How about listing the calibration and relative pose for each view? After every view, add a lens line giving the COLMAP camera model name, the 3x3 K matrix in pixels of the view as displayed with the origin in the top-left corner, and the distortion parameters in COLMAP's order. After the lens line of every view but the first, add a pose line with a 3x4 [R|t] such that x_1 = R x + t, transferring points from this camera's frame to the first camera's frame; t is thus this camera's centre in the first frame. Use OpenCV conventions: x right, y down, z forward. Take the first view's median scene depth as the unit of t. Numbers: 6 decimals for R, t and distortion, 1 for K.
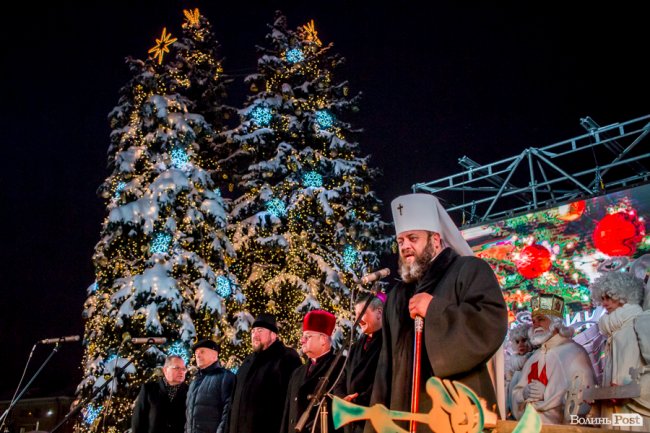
lens RADIAL K [[739.9, 0, 325.0], [0, 739.9, 216.5], [0, 0, 1]] dist [-0.119445, 0.151640]
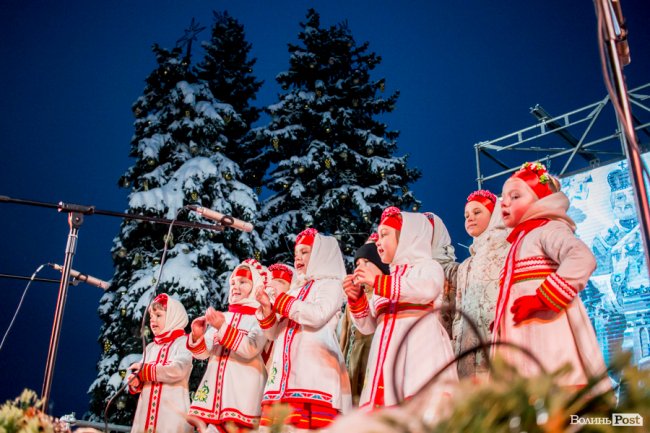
lens RADIAL K [[739.9, 0, 325.0], [0, 739.9, 216.5], [0, 0, 1]] dist [-0.119445, 0.151640]
pose [[0.999666, 0.012075, -0.022851, -0.025381], [-0.013568, 0.997703, -0.066364, 0.067171], [0.021998, 0.066652, 0.997534, 0.078342]]
